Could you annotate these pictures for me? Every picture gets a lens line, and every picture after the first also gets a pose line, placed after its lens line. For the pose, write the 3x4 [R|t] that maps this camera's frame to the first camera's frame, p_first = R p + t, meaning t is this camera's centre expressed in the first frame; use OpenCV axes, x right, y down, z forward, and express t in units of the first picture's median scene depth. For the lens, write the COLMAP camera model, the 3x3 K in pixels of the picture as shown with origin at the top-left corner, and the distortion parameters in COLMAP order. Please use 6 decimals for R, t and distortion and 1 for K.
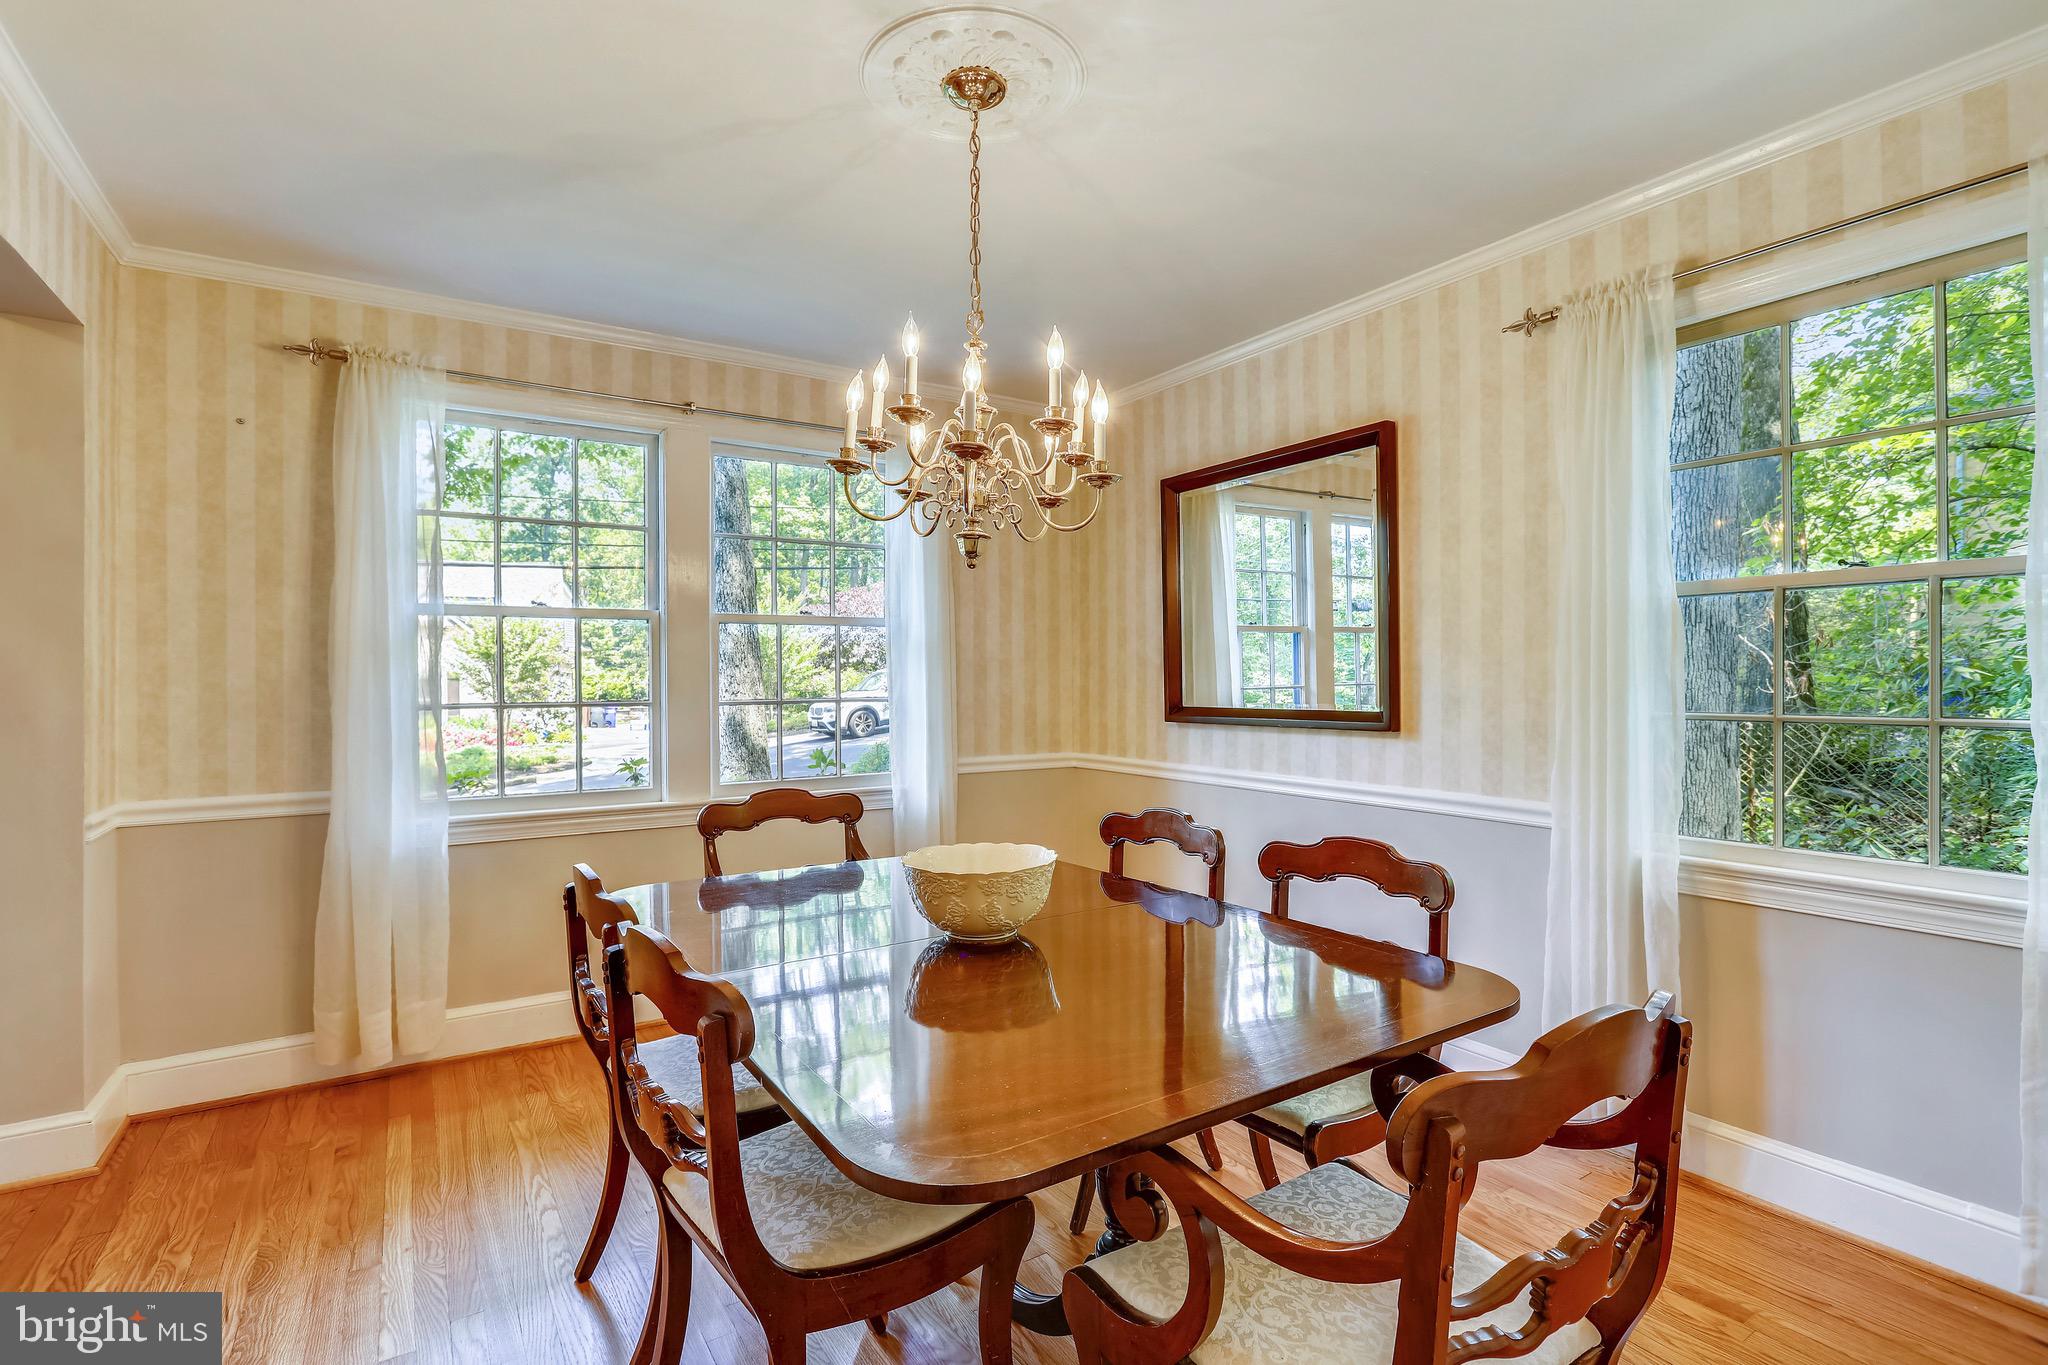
lens RADIAL K [[980.2, 0, 1015.5], [0, 980.2, 676.1], [0, 0, 1]] dist [-0.006357, 0.002157]
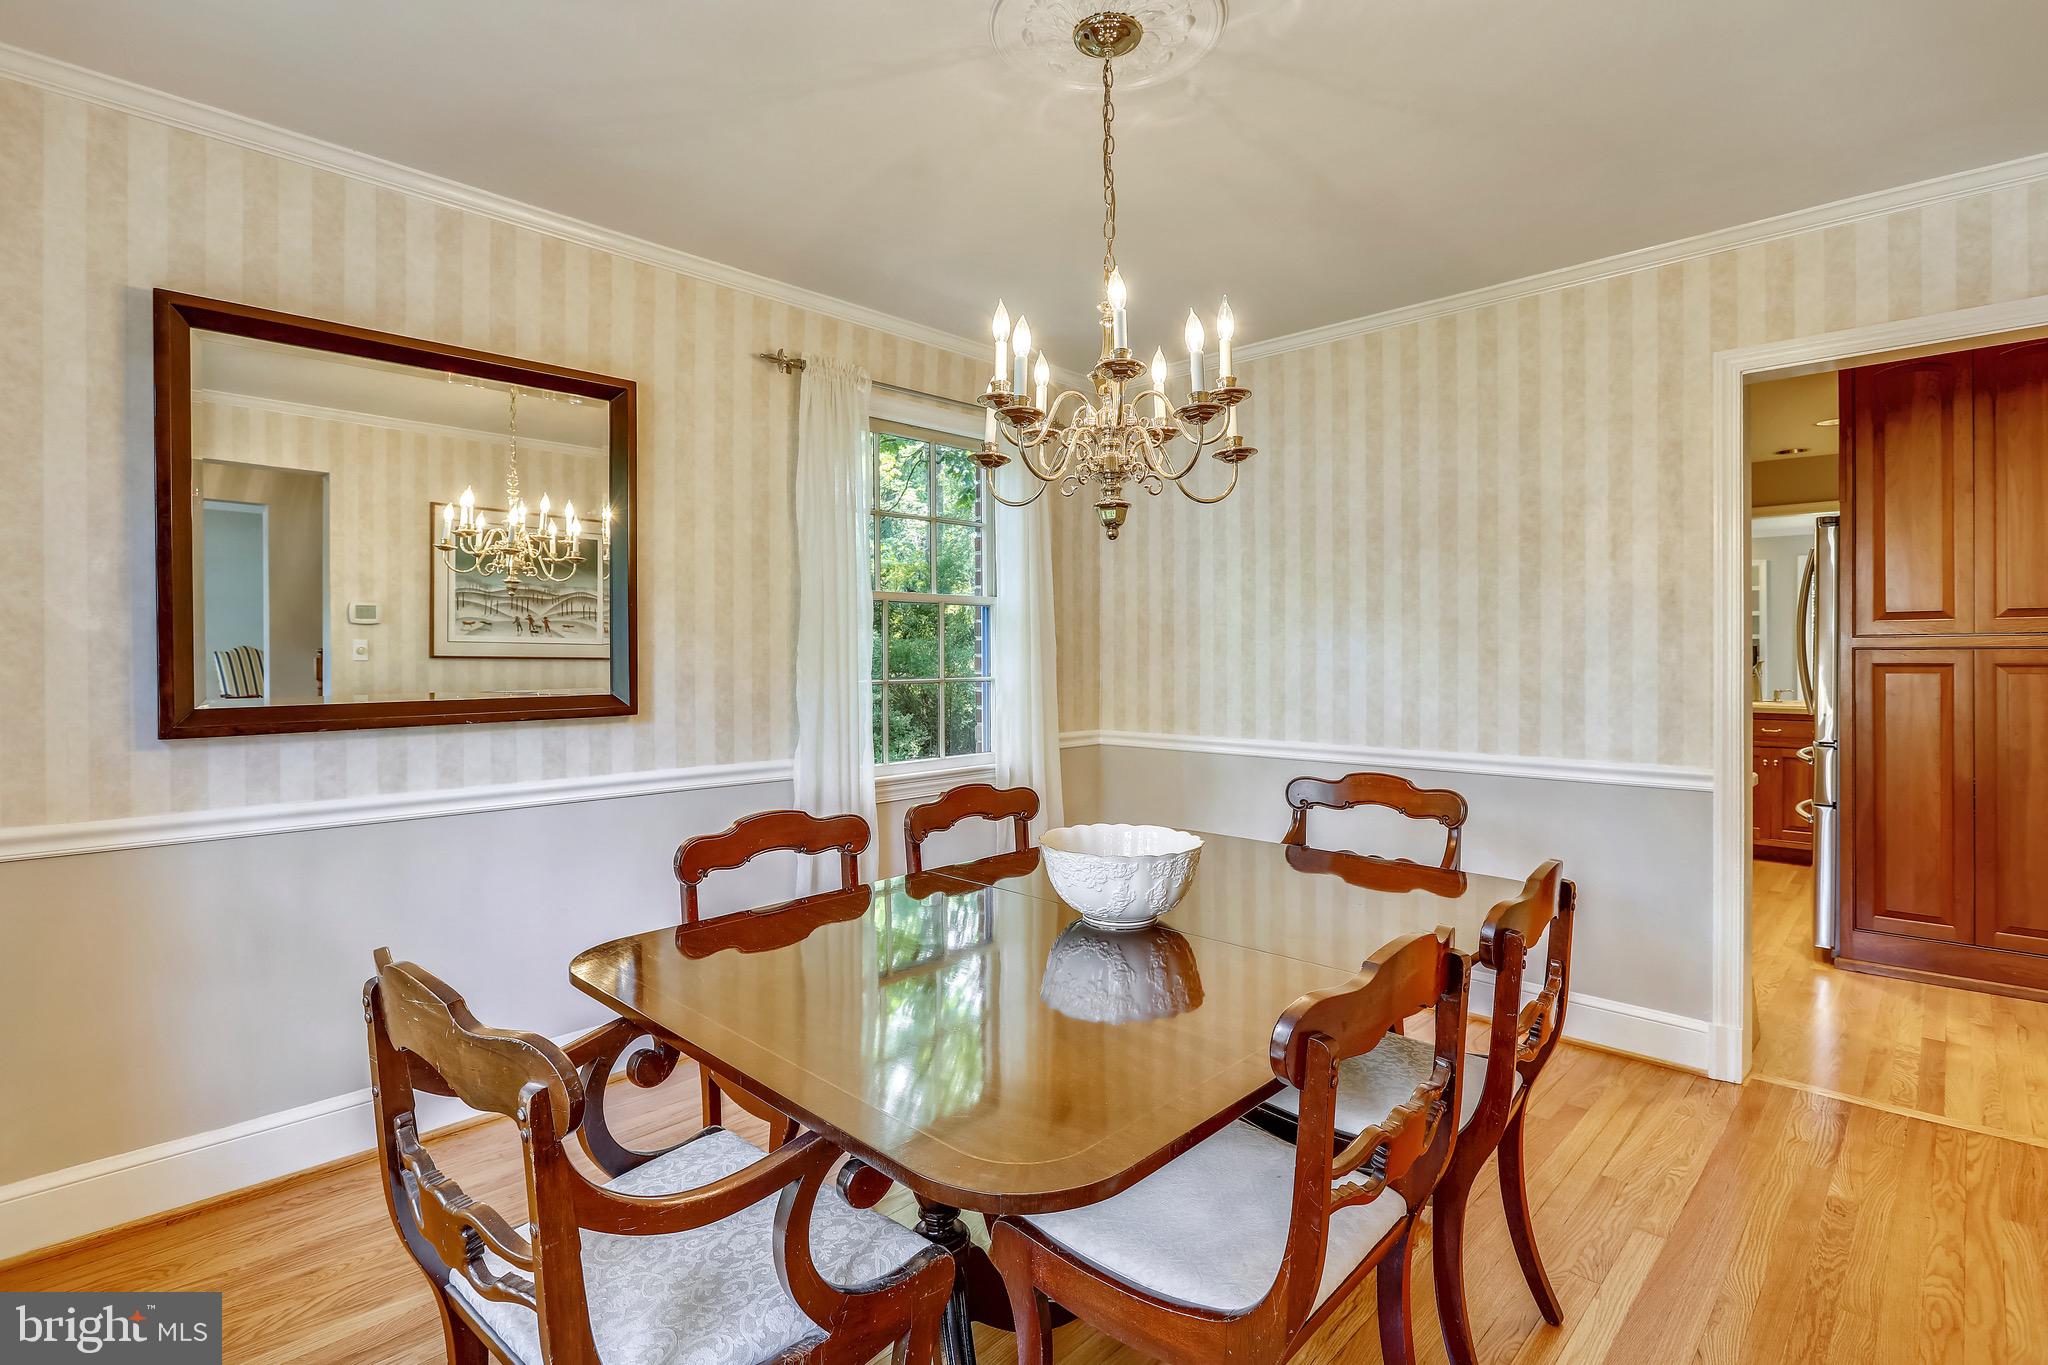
lens RADIAL K [[980.2, 0, 1015.5], [0, 980.2, 676.1], [0, 0, 1]] dist [-0.006357, 0.002157]
pose [[-0.206841, -0.008935, 0.978334, -0.633562], [0.010052, 0.999886, 0.011257, 0.013828], [-0.978323, 0.012163, -0.206727, 0.868377]]
